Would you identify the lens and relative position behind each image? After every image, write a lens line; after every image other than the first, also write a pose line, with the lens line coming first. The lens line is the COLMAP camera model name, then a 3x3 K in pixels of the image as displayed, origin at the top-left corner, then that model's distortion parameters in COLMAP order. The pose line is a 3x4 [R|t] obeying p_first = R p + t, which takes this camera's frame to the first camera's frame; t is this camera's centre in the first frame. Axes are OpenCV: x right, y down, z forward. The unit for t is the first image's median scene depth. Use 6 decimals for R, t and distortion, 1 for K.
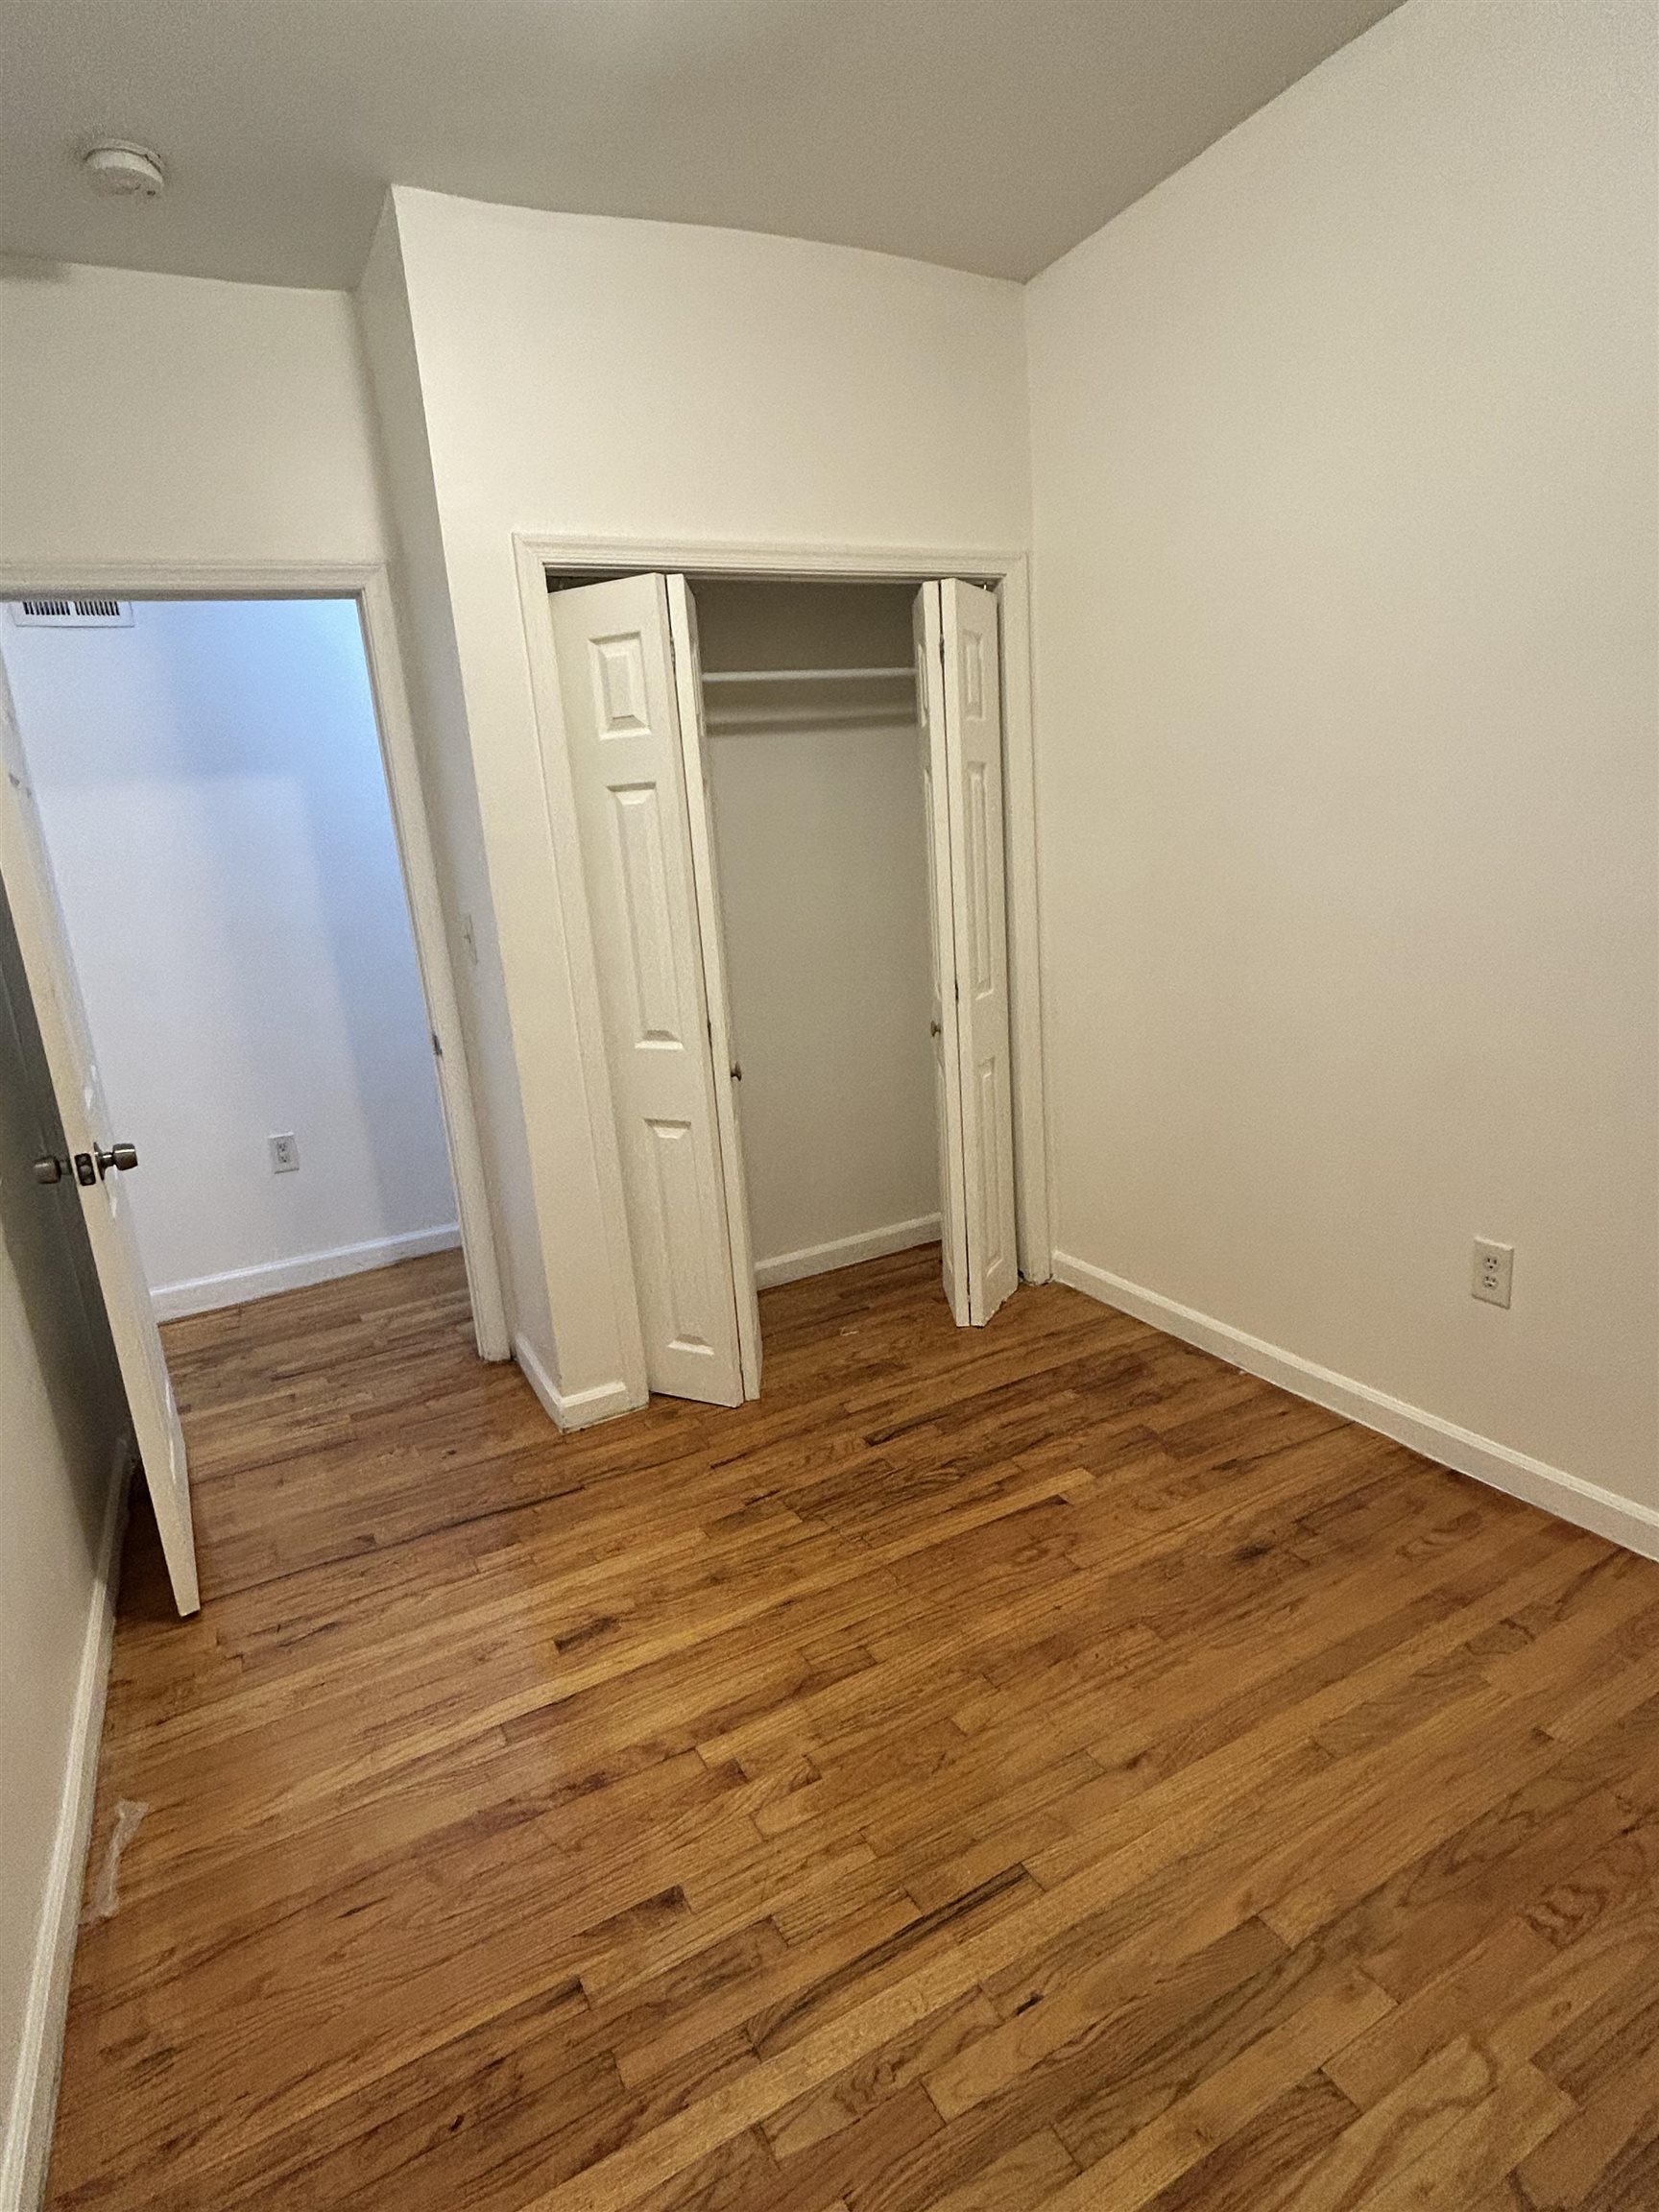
lens RADIAL K [[1173.7, 0, 829.7], [0, 1173.7, 1107.4], [0, 0, 1]] dist [0.000708, 0.003949]
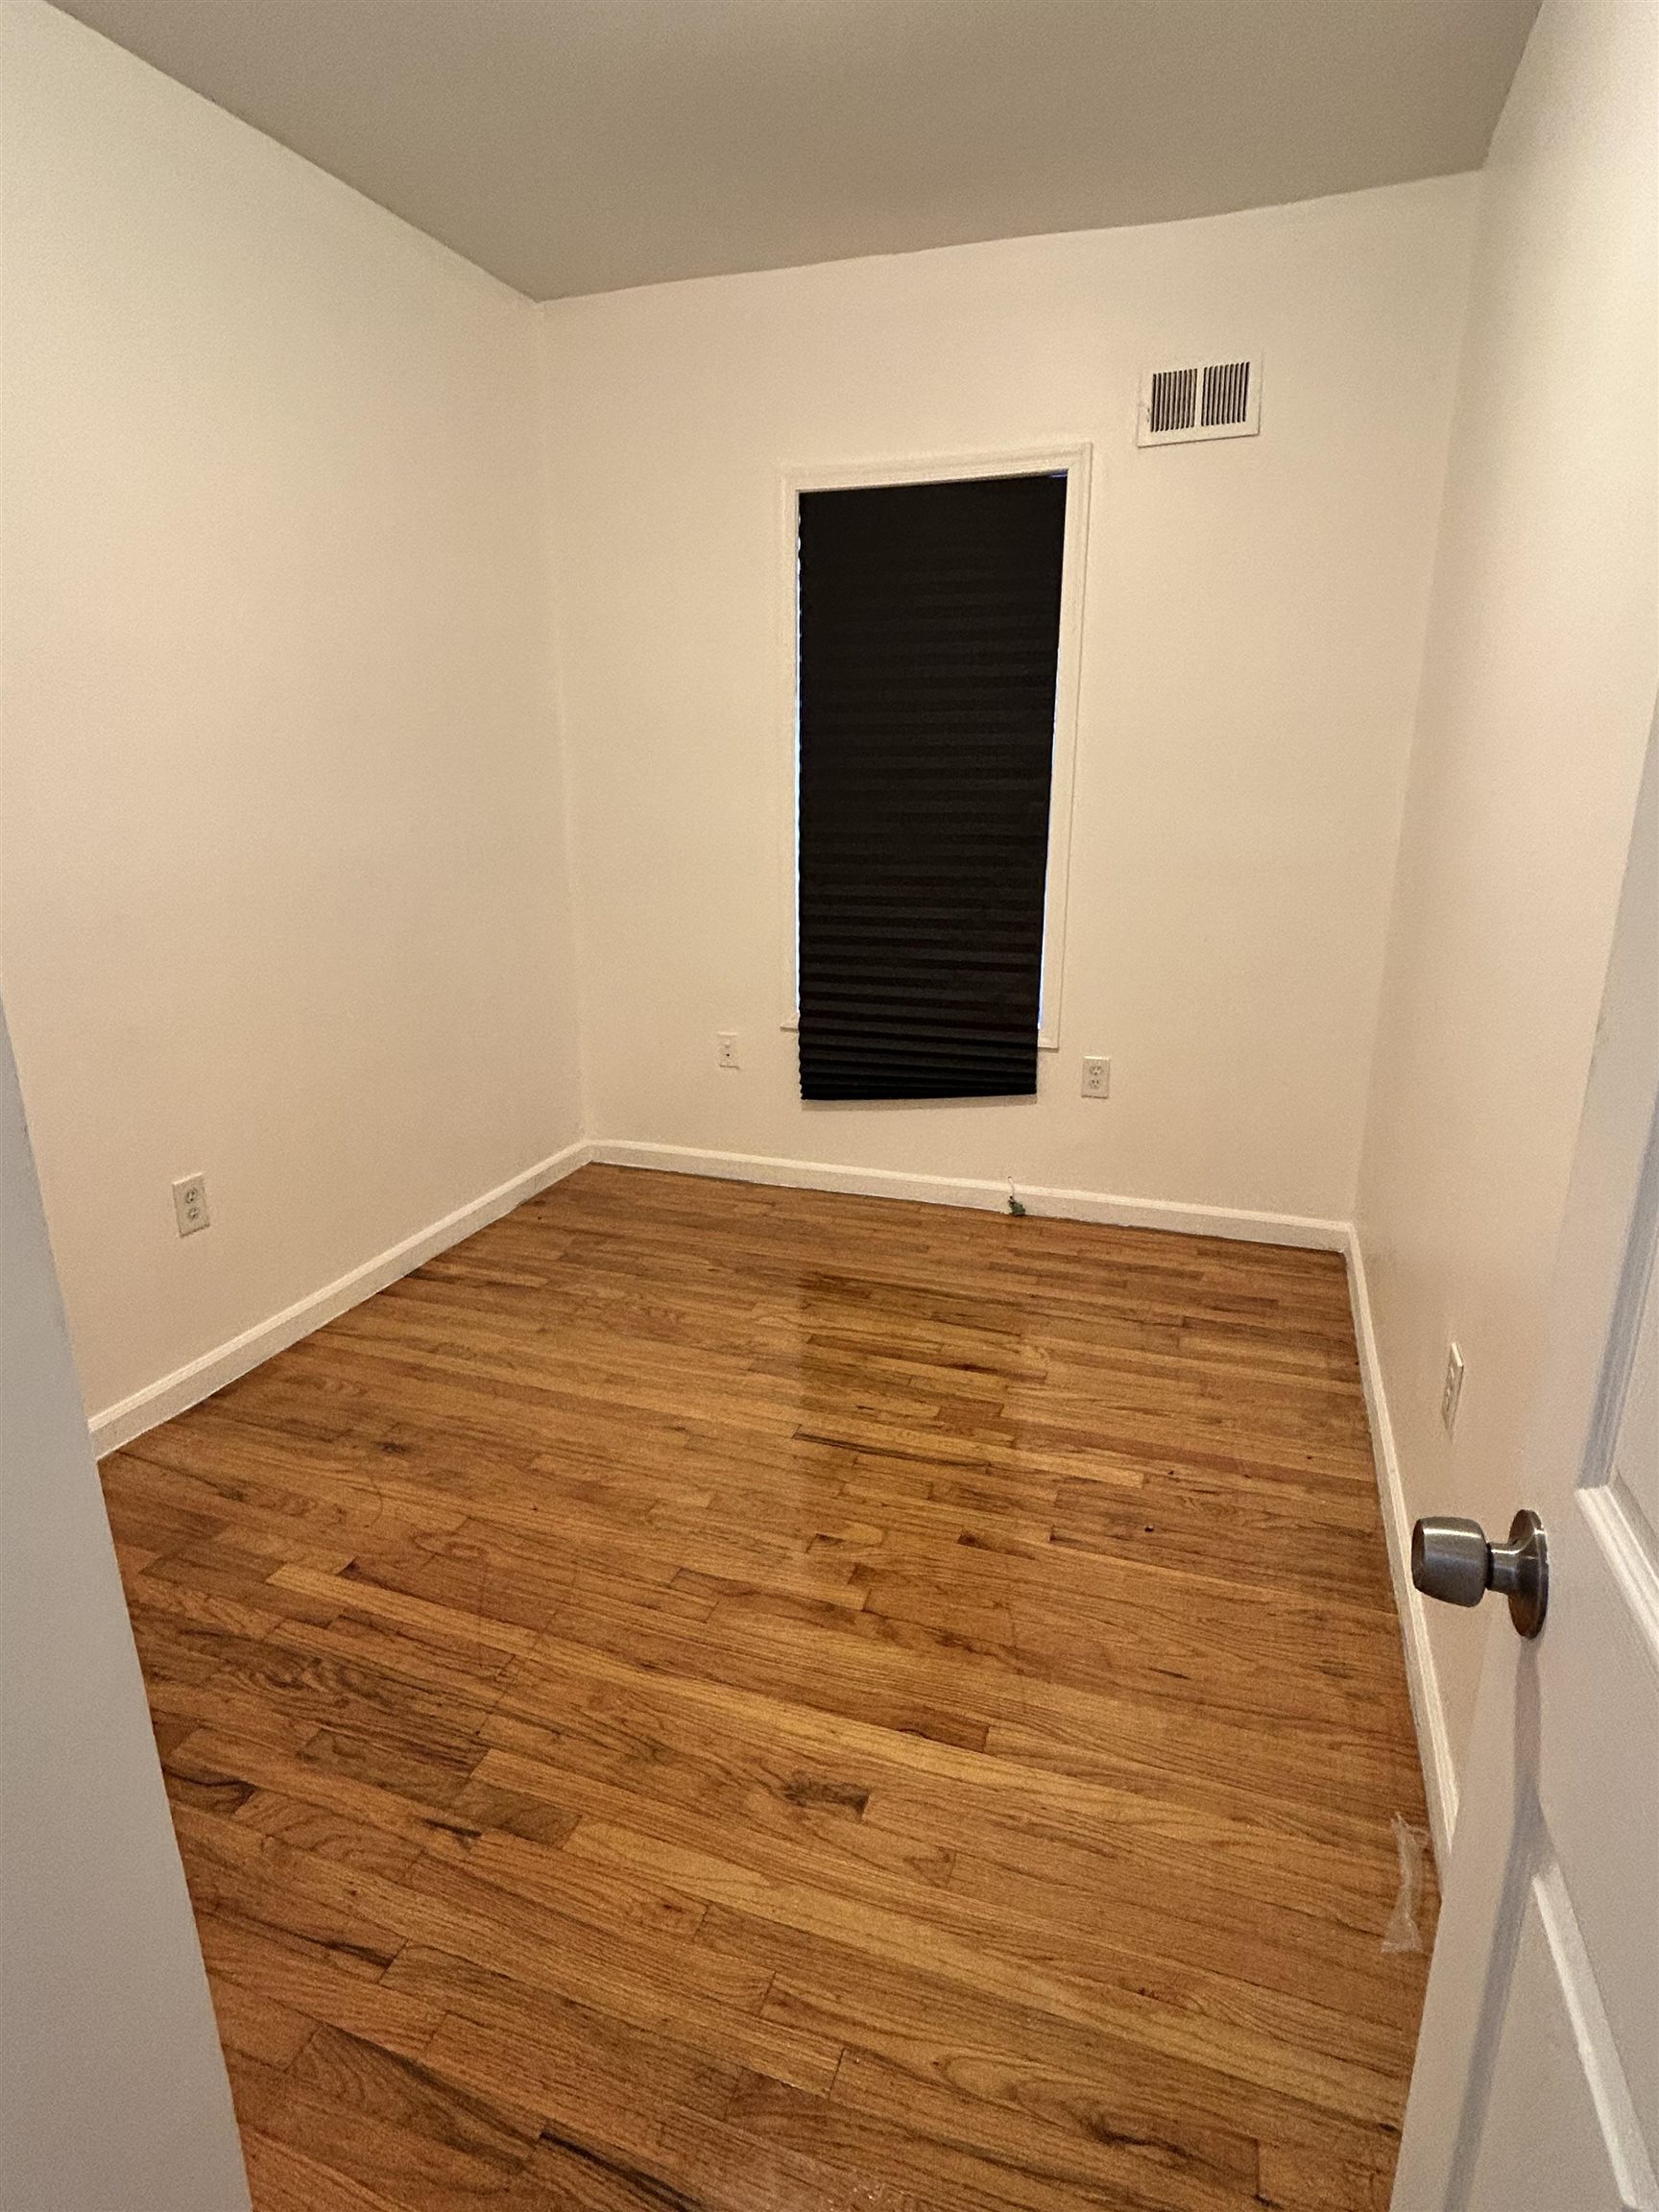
lens RADIAL K [[1173.7, 0, 827.4], [0, 1173.7, 1106.4], [0, 0, 1]] dist [0.000708, 0.003949]
pose [[-0.671986, -0.125145, 0.729913, -0.764623], [0.230686, 0.901207, 0.366892, -0.251420], [-0.703718, 0.414927, -0.576730, 1.355213]]
